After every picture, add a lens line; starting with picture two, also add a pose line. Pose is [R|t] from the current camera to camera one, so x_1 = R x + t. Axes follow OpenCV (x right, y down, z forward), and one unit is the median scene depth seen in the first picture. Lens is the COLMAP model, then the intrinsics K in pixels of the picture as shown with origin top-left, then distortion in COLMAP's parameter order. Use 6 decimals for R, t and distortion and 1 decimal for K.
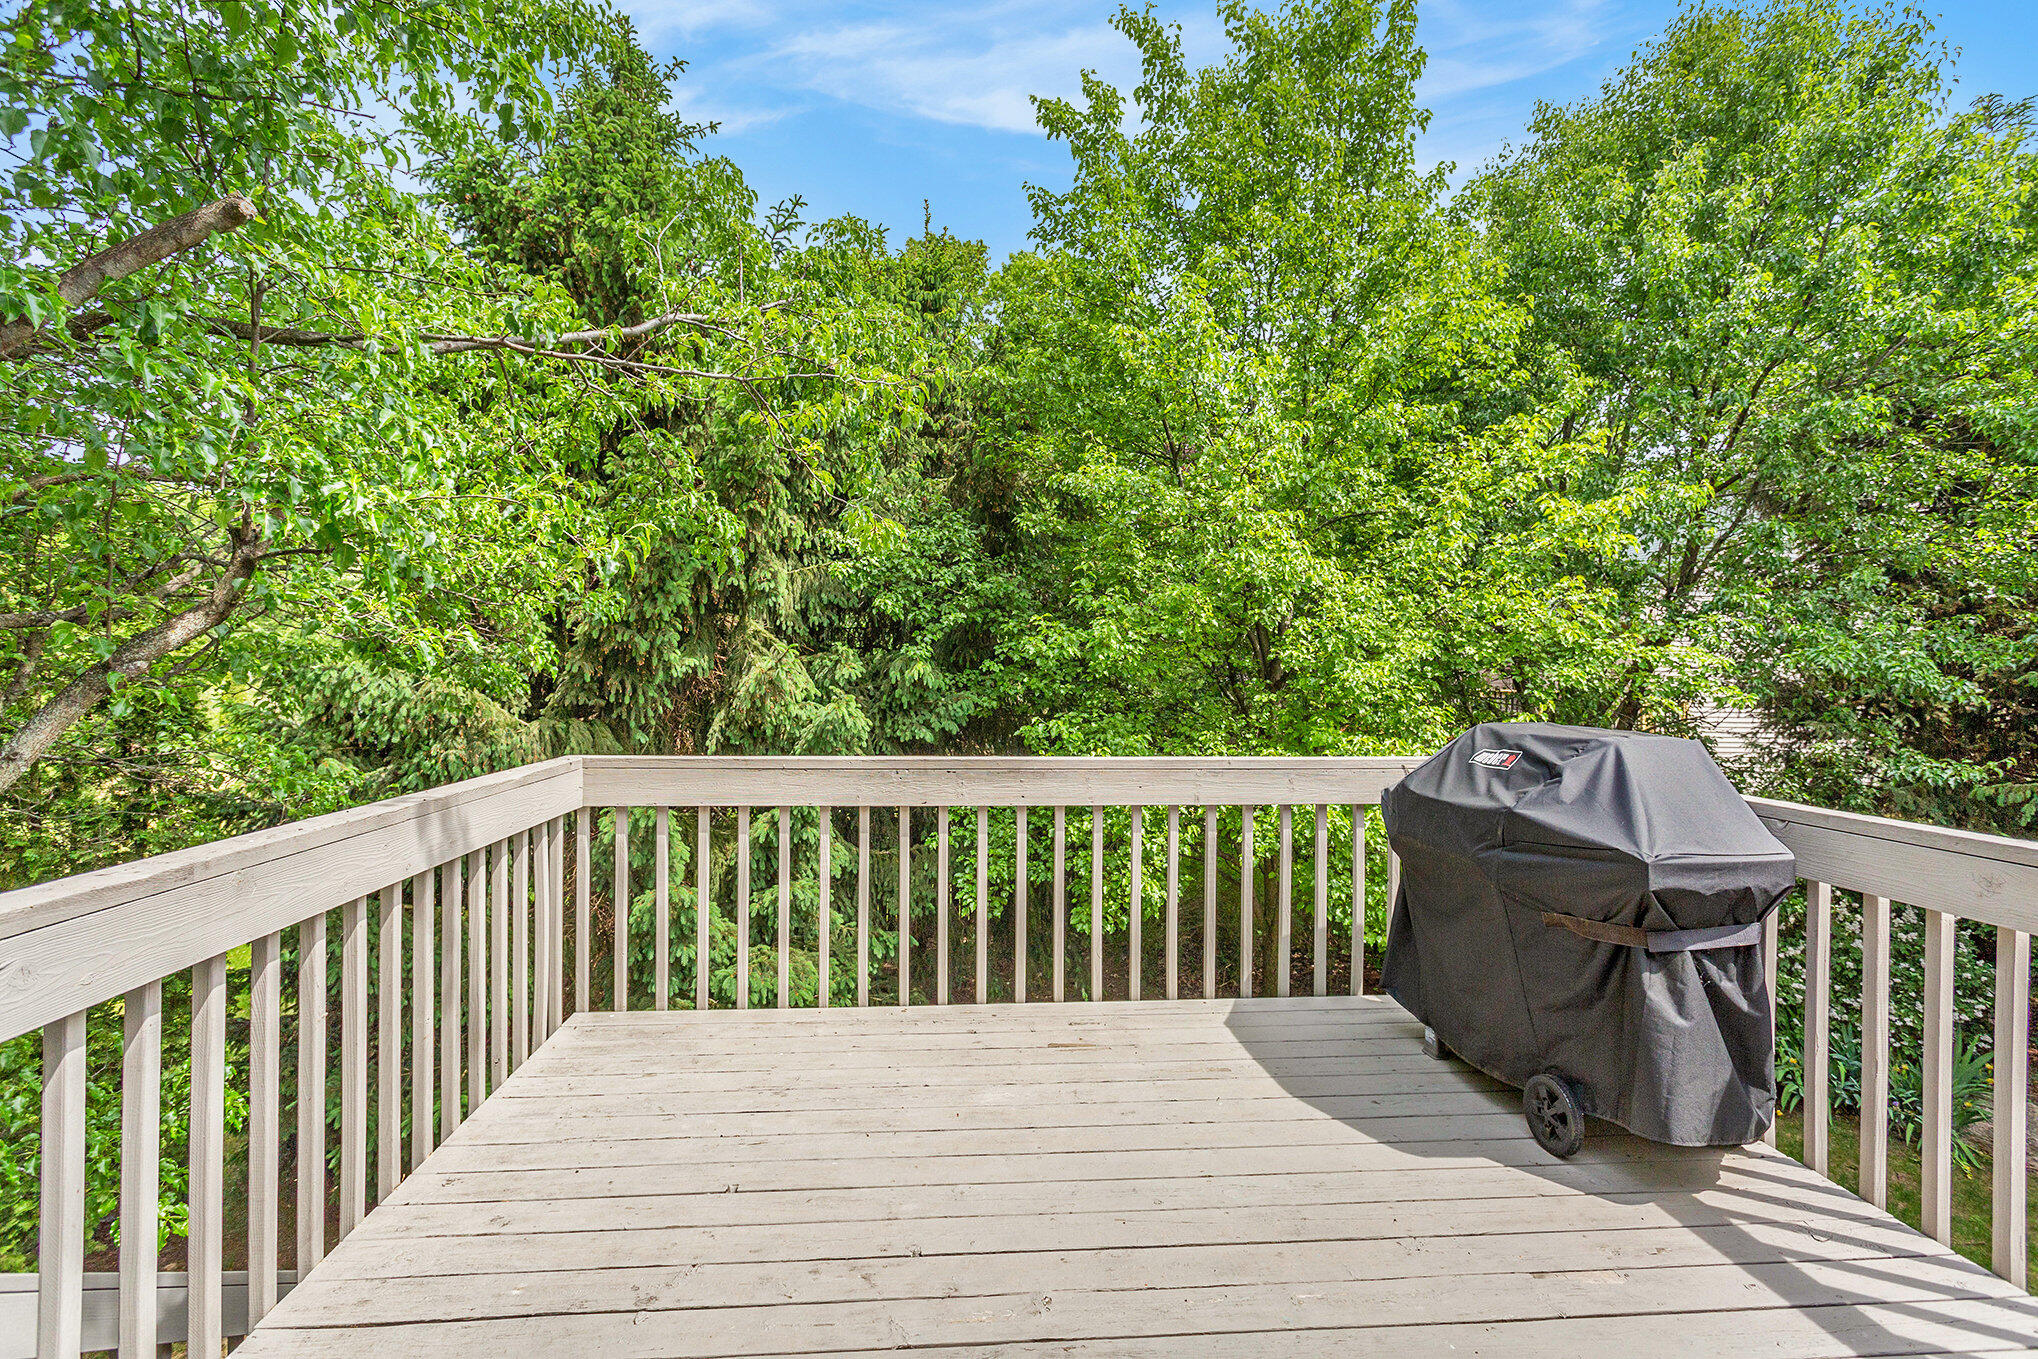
lens RADIAL K [[946.6, 0, 1017.8], [0, 946.6, 674.2], [0, 0, 1]] dist [-0.000536, -0.000041]
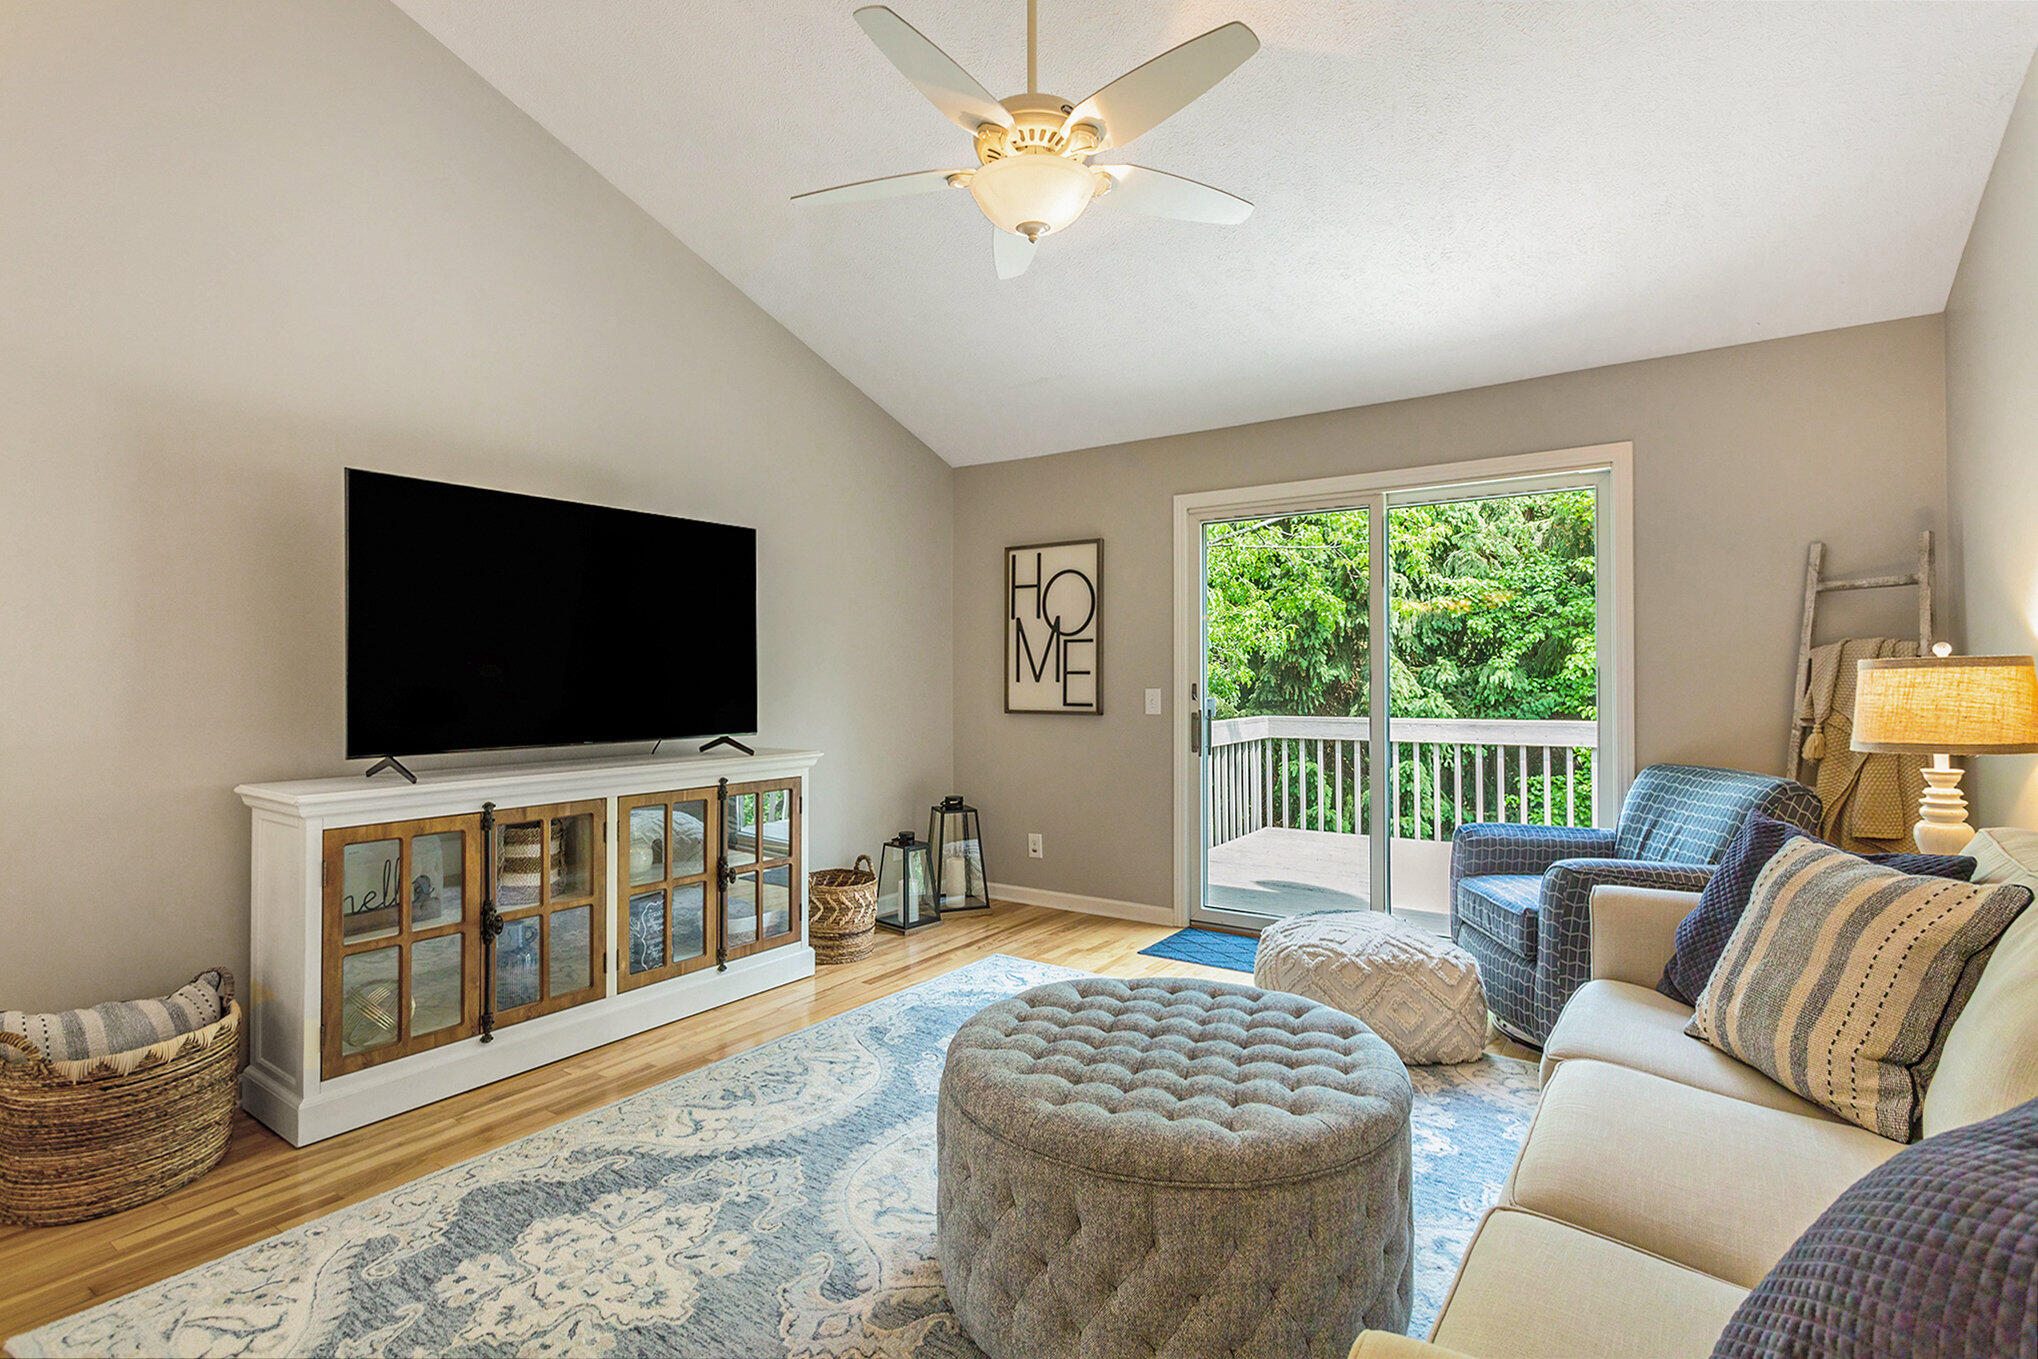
lens RADIAL K [[964.0, 0, 1016.4], [0, 964.0, 679.0], [0, 0, 1]] dist [-0.001969, -0.000060]
pose [[0.769996, -0.013828, -0.637899, 0.281498], [0.010652, 0.999904, -0.008818, 0.005723], [0.637960, -0.000005, 0.770070, -0.595546]]
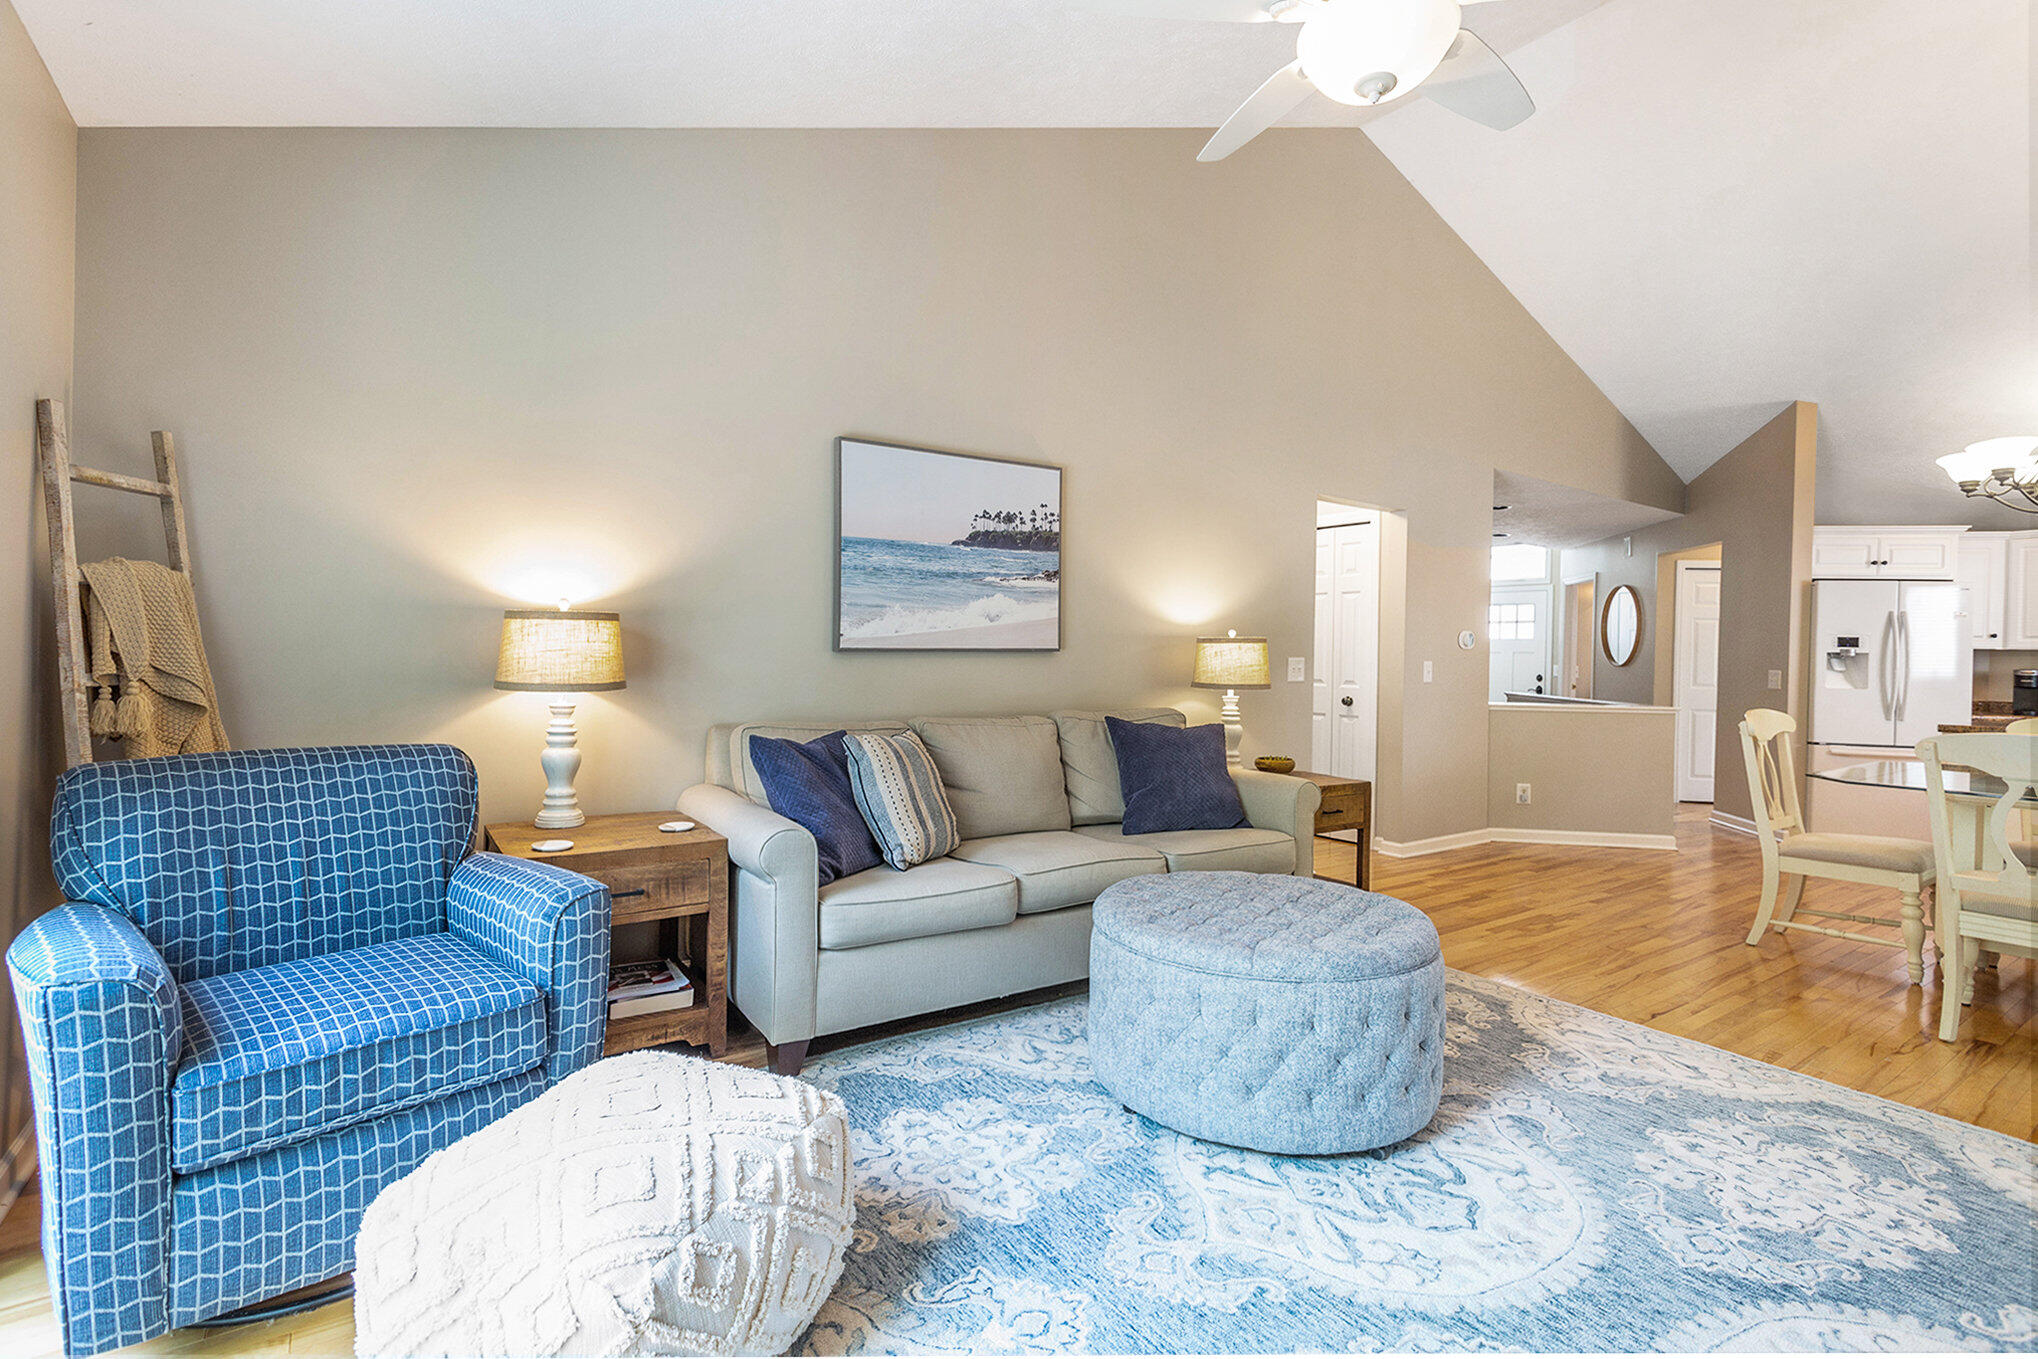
lens RADIAL K [[946.6, 0, 1017.8], [0, 946.6, 674.2], [0, 0, 1]] dist [-0.000536, -0.000041]
pose [[-0.492394, -0.034454, 0.869690, -0.125942], [-0.021837, 0.999391, 0.027228, 0.010205], [-0.870099, -0.005585, -0.492846, -0.099657]]
